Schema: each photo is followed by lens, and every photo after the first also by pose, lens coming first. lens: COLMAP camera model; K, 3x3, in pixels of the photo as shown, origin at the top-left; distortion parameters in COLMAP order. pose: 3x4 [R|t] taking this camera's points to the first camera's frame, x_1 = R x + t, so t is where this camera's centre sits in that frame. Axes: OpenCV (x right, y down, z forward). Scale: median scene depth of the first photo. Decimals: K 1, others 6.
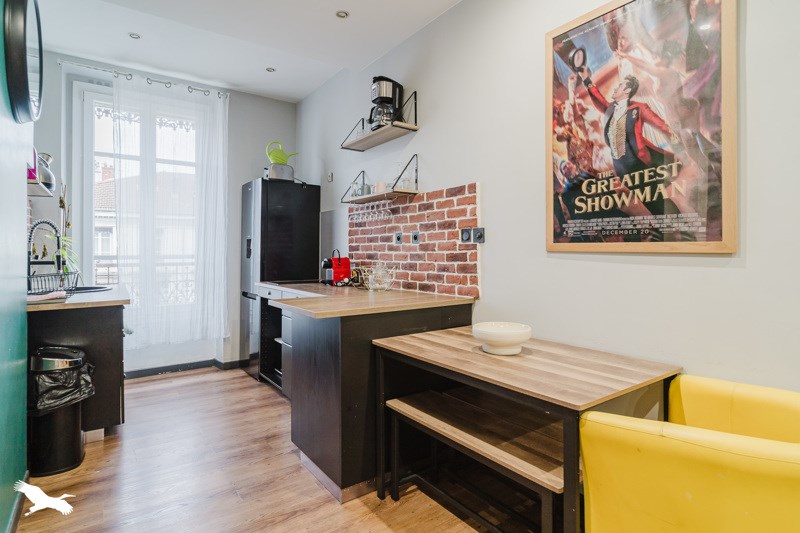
lens RADIAL K [[413.9, 0, 394.9], [0, 413.9, 249.7], [0, 0, 1]] dist [0.001041, -0.001376]
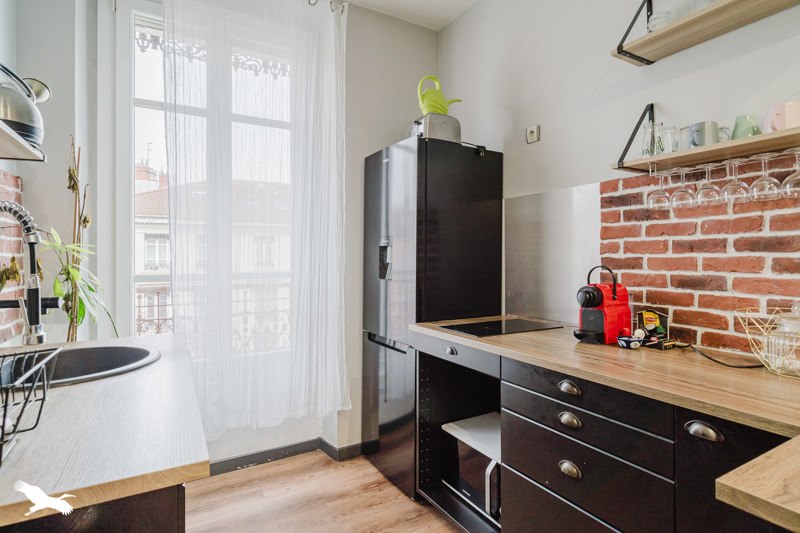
lens RADIAL K [[413.9, 0, 402.3], [0, 413.9, 254.0], [0, 0, 1]] dist [0.001041, -0.001376]
pose [[0.996438, -0.003140, -0.084270, -0.323653], [0.003045, 0.999995, -0.001266, -0.014960], [0.084274, 0.001005, 0.996442, 0.485788]]
